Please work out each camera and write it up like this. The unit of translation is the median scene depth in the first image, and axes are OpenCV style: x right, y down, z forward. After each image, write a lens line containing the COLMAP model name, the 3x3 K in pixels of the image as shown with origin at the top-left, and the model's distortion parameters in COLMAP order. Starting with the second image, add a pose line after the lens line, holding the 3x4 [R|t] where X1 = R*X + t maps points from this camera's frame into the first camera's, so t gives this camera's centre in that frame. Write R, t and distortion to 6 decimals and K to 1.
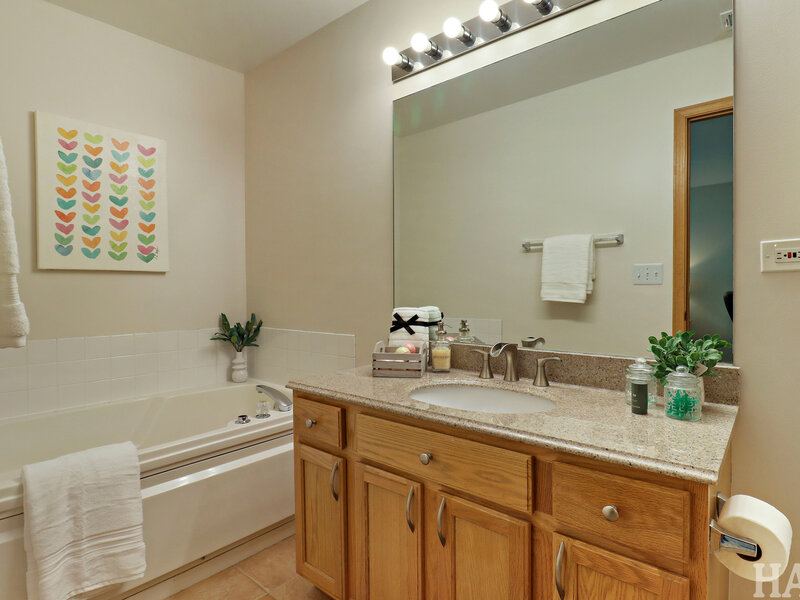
lens RADIAL K [[449.7, 0, 402.0], [0, 449.7, 288.2], [0, 0, 1]] dist [0.002619, -0.018800]
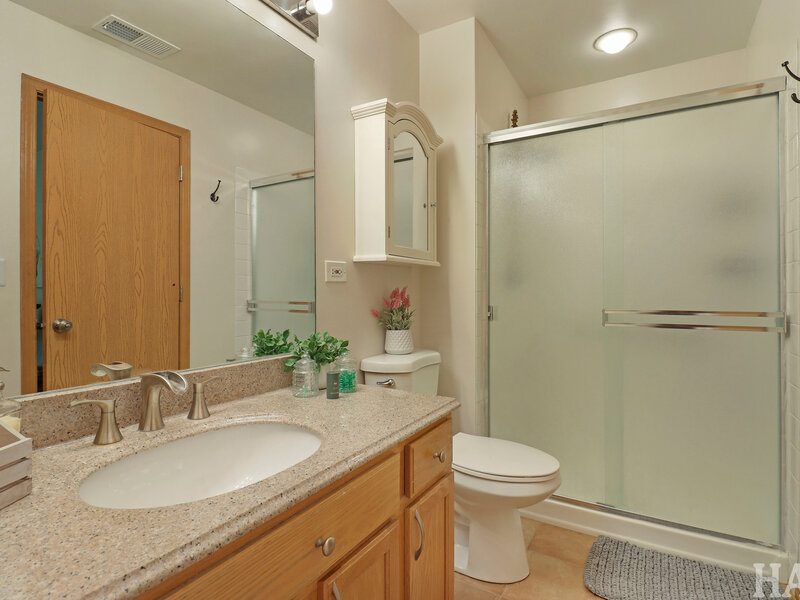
lens RADIAL K [[425.8, 0, 403.6], [0, 425.8, 292.5], [0, 0, 1]] dist [0.000478, -0.013402]
pose [[-0.169427, 0.008429, 0.985507, -0.462959], [-0.008075, 0.999918, -0.009941, 0.007679], [-0.985510, -0.009643, -0.169345, 0.779786]]
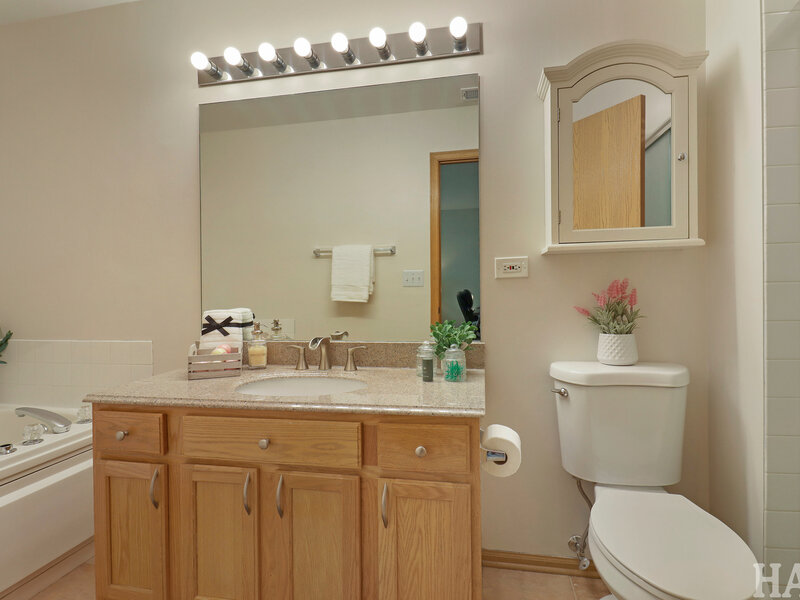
lens RADIAL K [[425.8, 0, 403.6], [0, 425.8, 292.5], [0, 0, 1]] dist [0.000478, -0.013402]
pose [[0.869239, -0.010303, 0.494284, -0.134211], [0.007743, 0.999944, 0.007226, -0.001359], [-0.494331, -0.002454, 0.869271, -0.070784]]
